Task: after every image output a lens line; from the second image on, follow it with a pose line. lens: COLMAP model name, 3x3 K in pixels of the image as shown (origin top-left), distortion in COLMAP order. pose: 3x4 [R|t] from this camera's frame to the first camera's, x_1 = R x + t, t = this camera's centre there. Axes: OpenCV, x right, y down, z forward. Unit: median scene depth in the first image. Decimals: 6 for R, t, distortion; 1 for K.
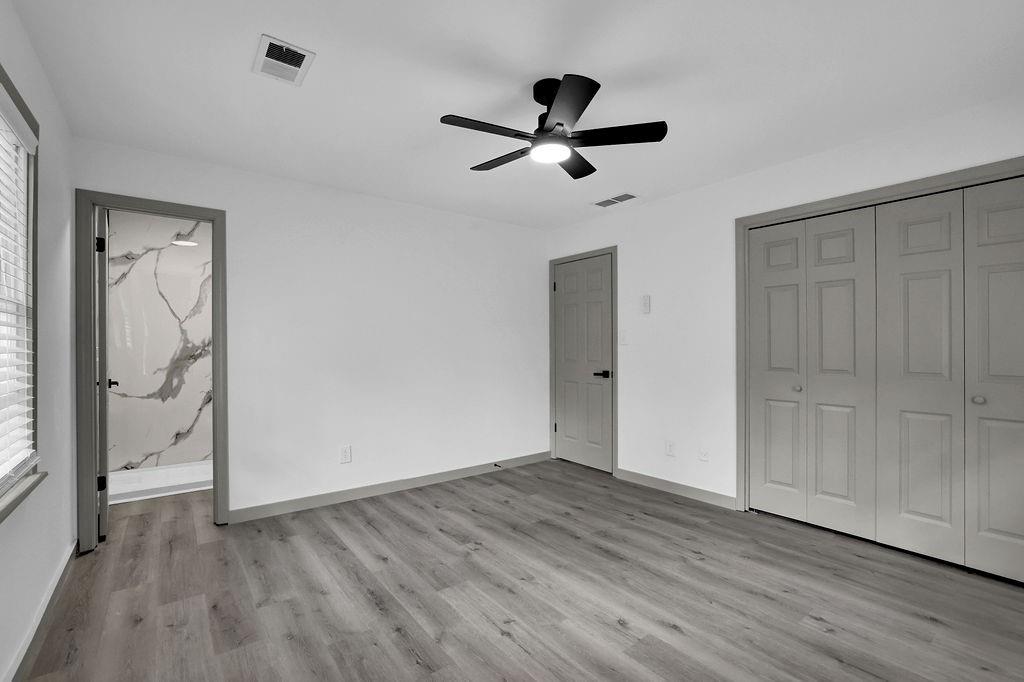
lens RADIAL K [[447.6, 0, 518.1], [0, 447.6, 338.6], [0, 0, 1]] dist [-0.043351, 0.017606]
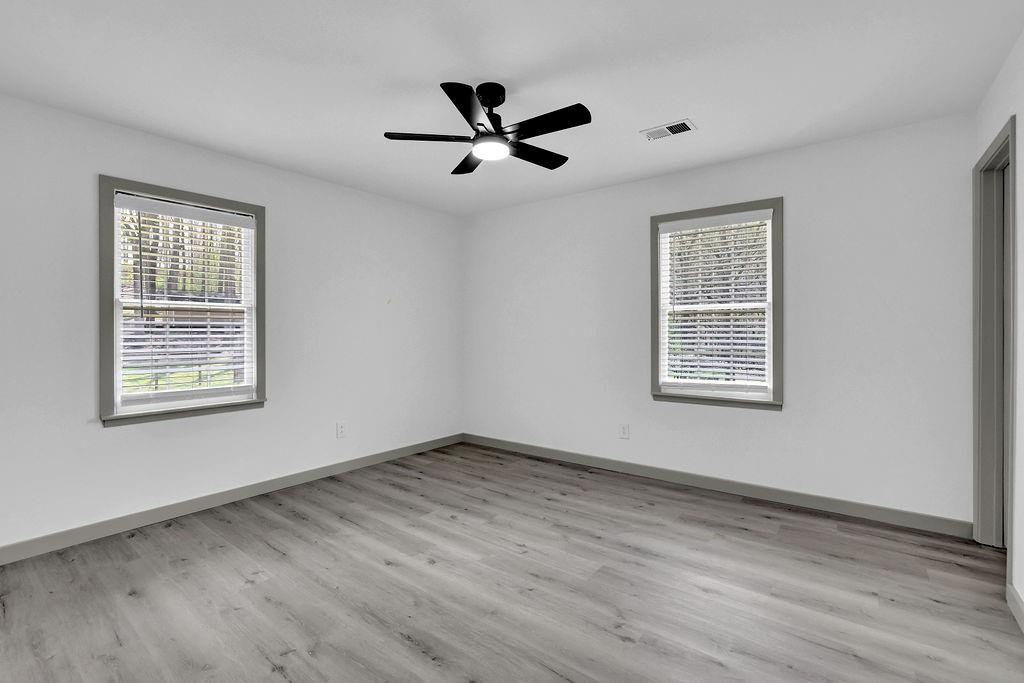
lens RADIAL K [[447.6, 0, 518.1], [0, 447.6, 339.1], [0, 0, 1]] dist [-0.043351, 0.017606]
pose [[-0.966939, 0.010905, -0.254775, 0.269133], [0.009646, 0.999934, 0.006192, 0.028065], [0.254826, 0.003530, -0.966981, 1.929198]]
